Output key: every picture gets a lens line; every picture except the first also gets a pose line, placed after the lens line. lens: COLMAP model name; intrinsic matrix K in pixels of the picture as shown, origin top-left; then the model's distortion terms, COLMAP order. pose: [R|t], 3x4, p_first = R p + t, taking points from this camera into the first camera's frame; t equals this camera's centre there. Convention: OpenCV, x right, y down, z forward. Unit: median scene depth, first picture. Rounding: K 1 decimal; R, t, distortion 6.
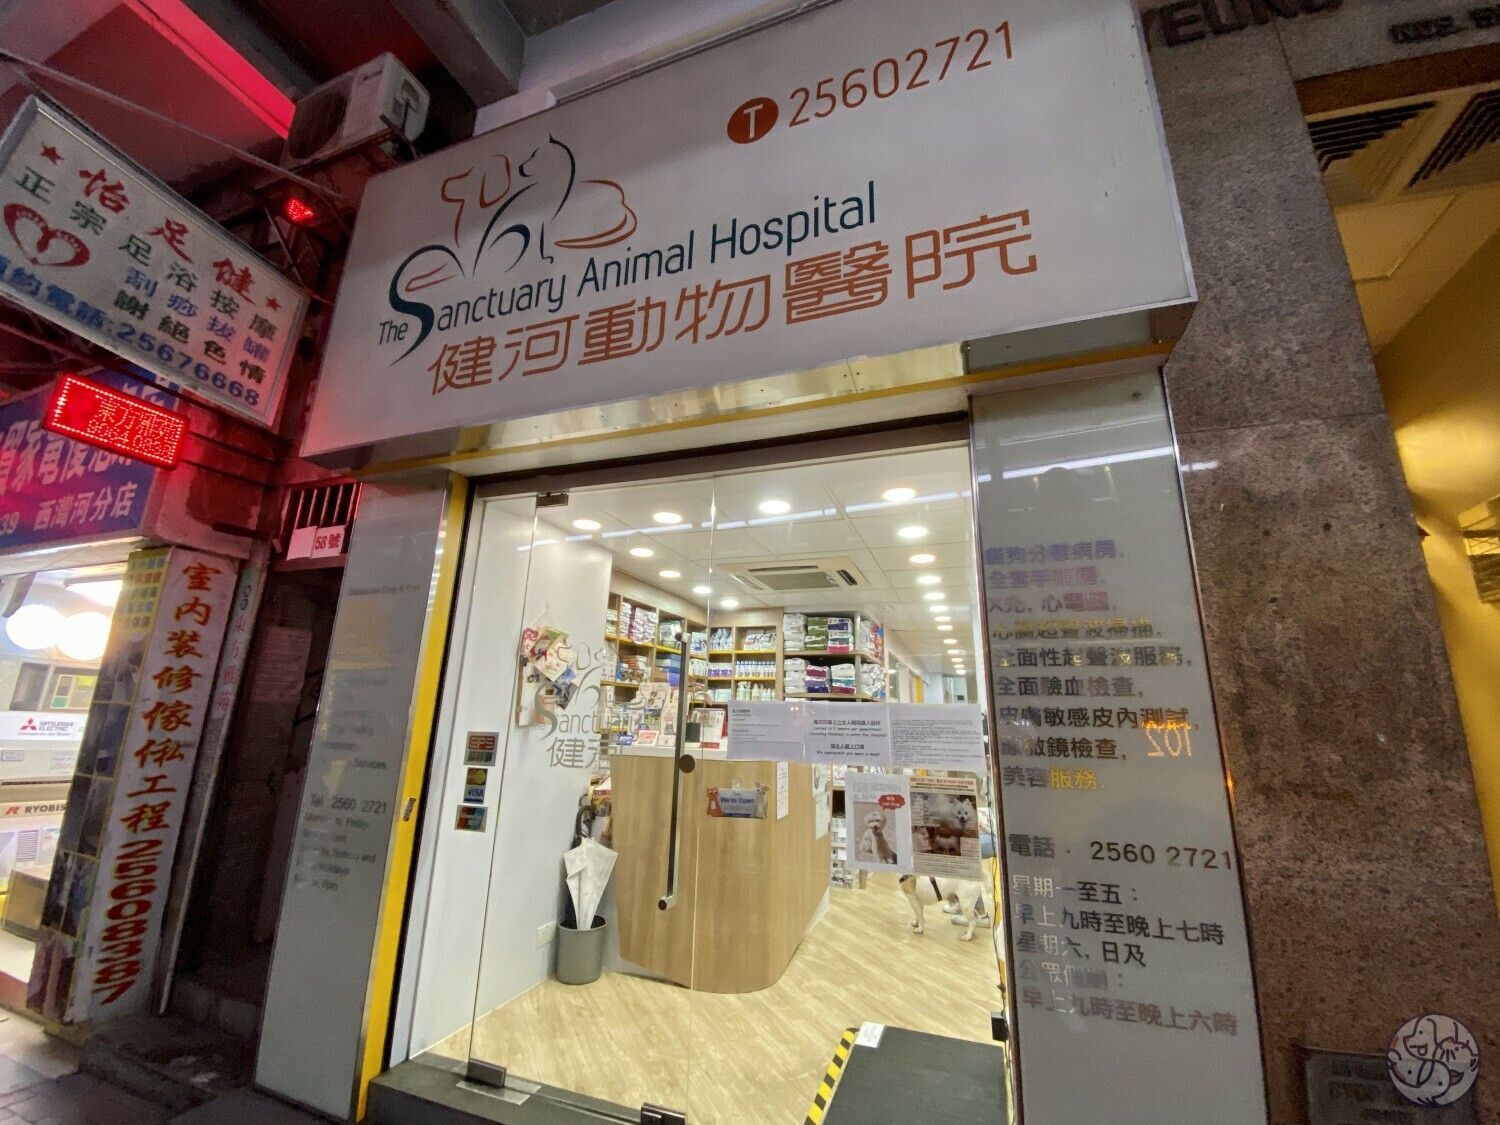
lens RADIAL K [[603.9, 0, 752.1], [0, 603.9, 564.6], [0, 0, 1]] dist [0.030035, -0.024802]
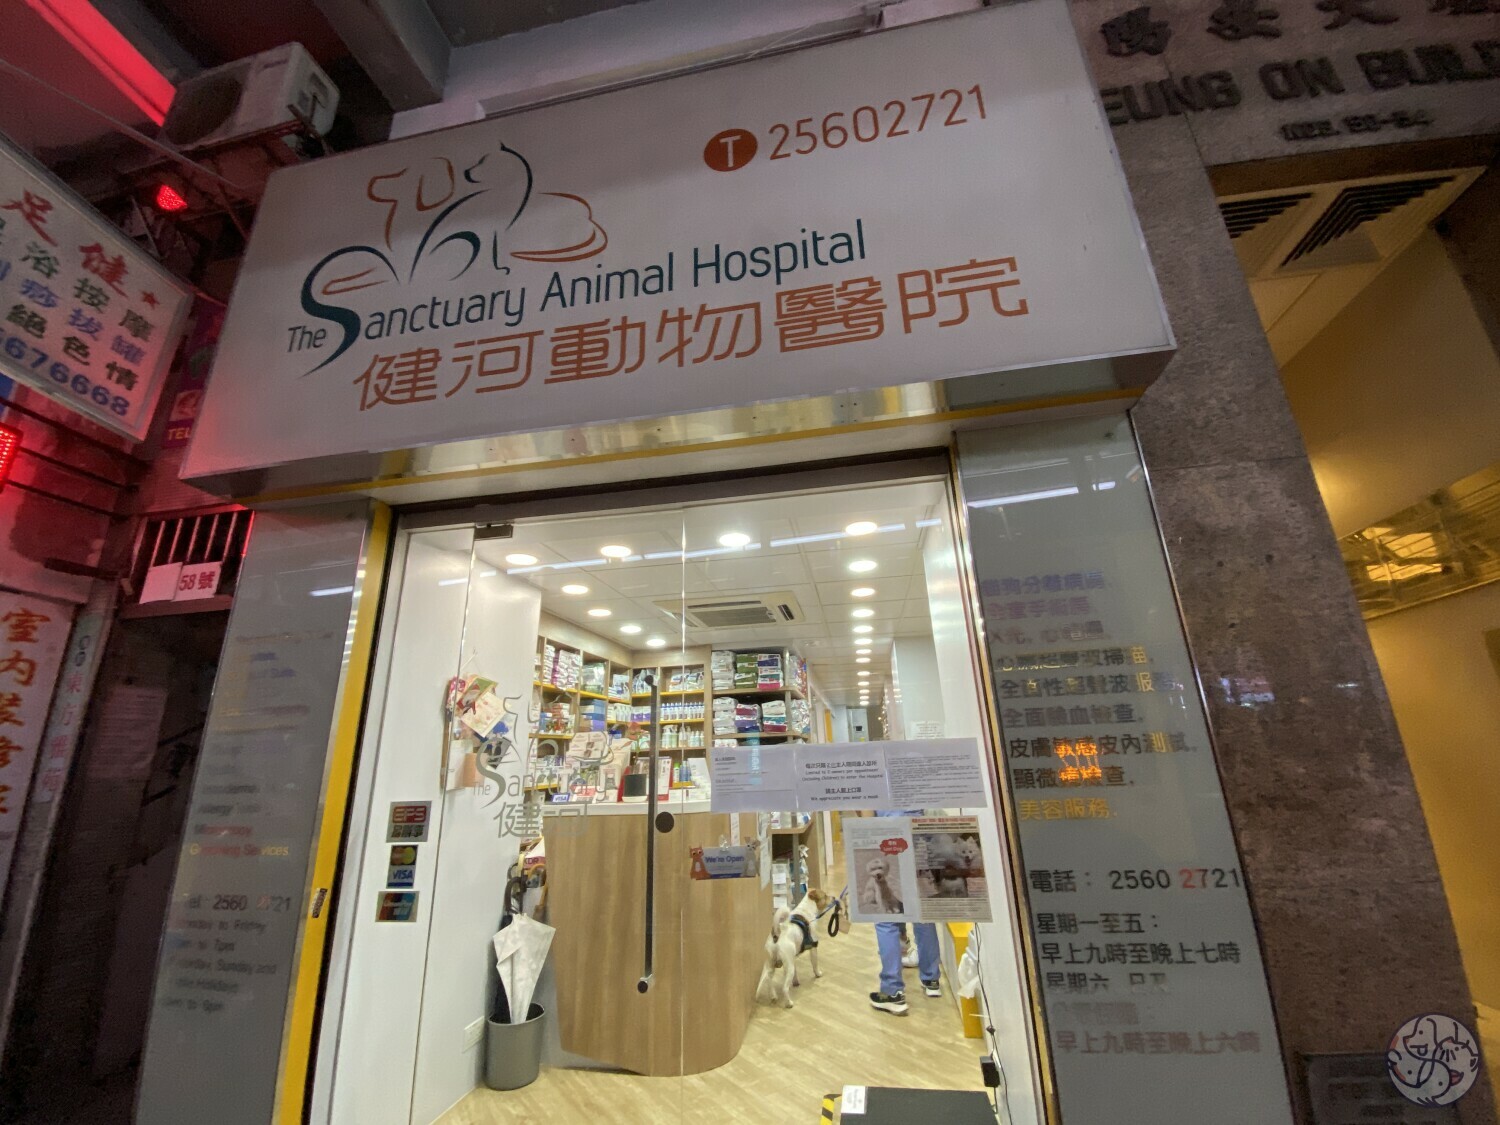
lens RADIAL K [[603.9, 0, 752.1], [0, 603.9, 564.6], [0, 0, 1]] dist [0.030035, -0.024802]
pose [[0.984006, -0.004147, 0.178088, -0.130456], [0.014954, 0.998123, -0.059384, 0.001234], [-0.177508, 0.061097, 0.982221, 0.058610]]
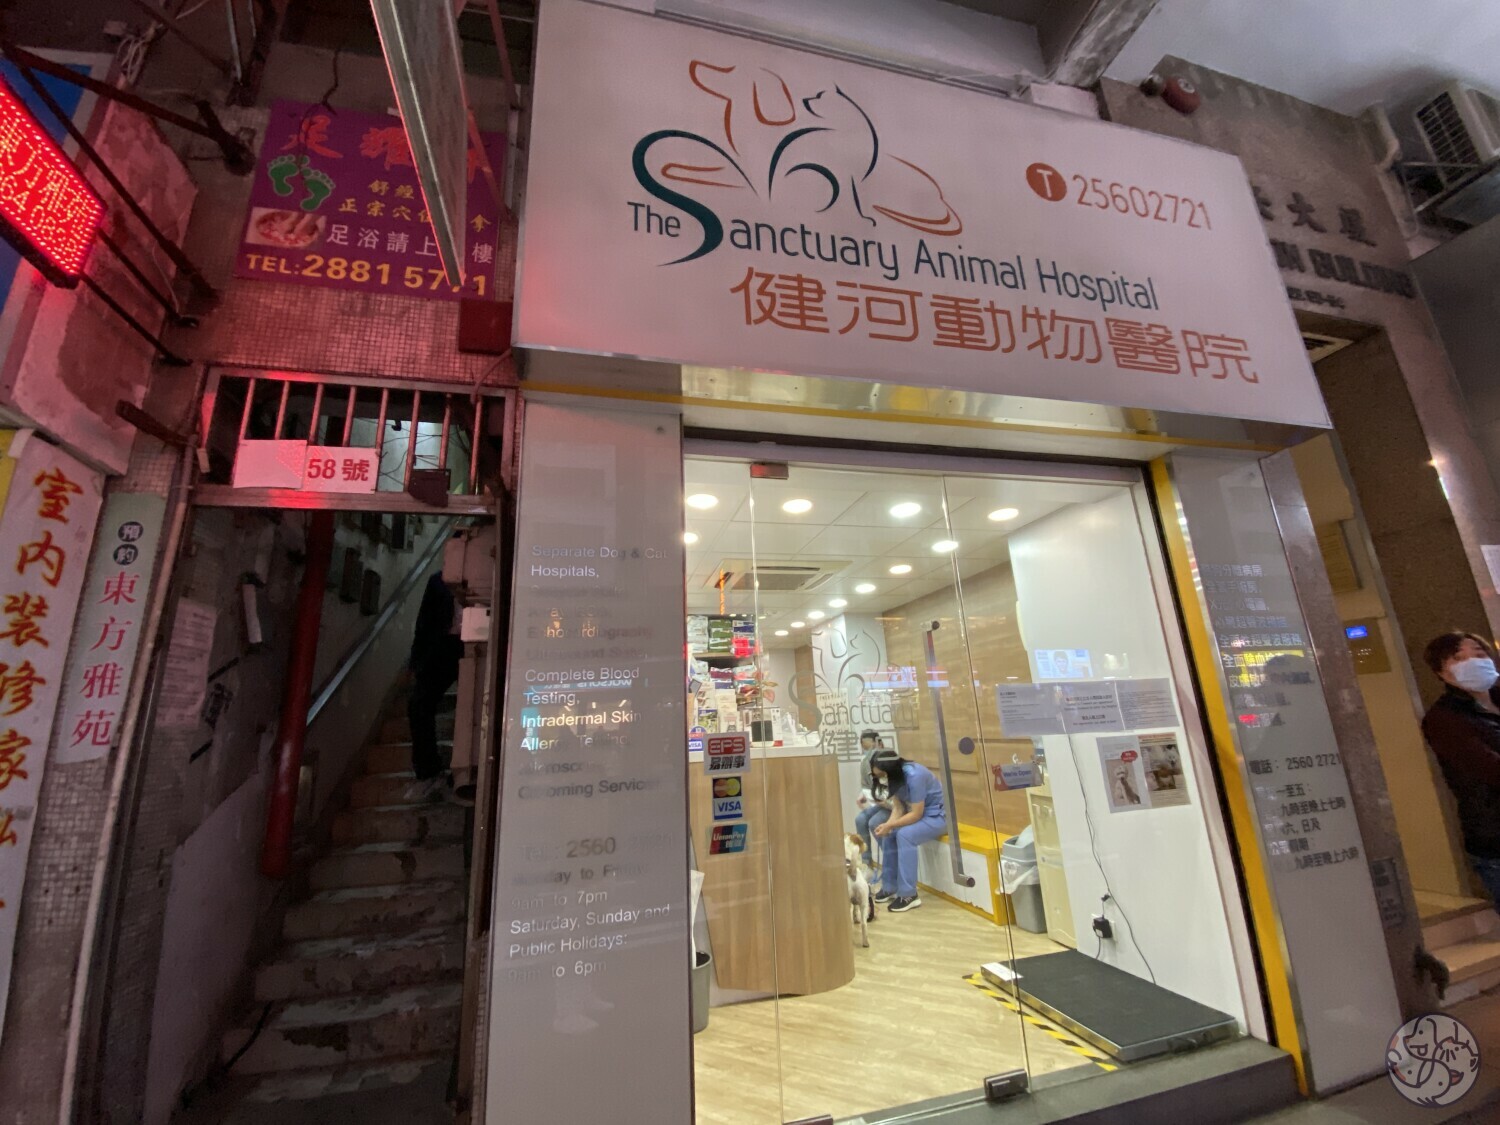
lens RADIAL K [[613.4, 0, 750.0], [0, 613.4, 562.5], [0, 0, 1]] dist [0.012719, -0.013512]
pose [[0.827559, 0.084159, 0.555035, -0.966399], [-0.070902, 0.996451, -0.045375, 0.083103], [-0.556883, -0.001803, 0.830589, 0.306102]]
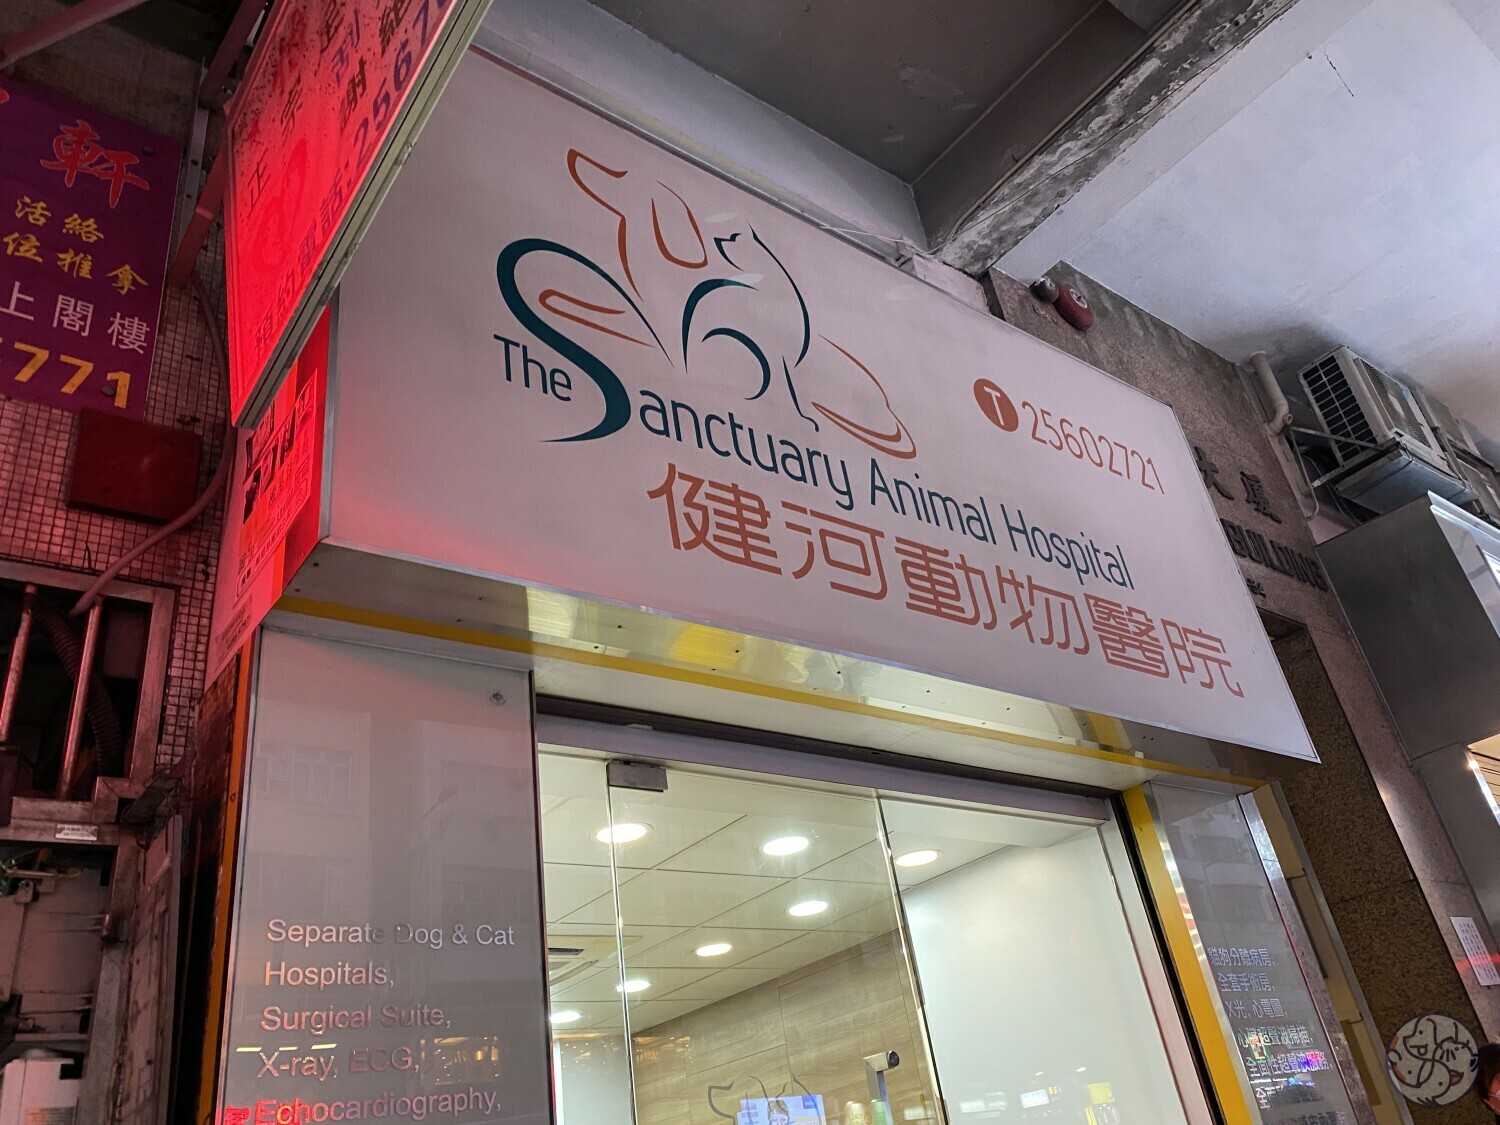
lens RADIAL K [[1144.3, 0, 748.0], [0, 1144.3, 570.0], [0, 0, 1]] dist [0.136295, -0.206165]
pose [[0.530859, 0.332641, 0.779448, -1.267903], [-0.054937, 0.931319, -0.360038, 0.092651], [-0.845678, 0.148309, 0.512673, 0.445596]]
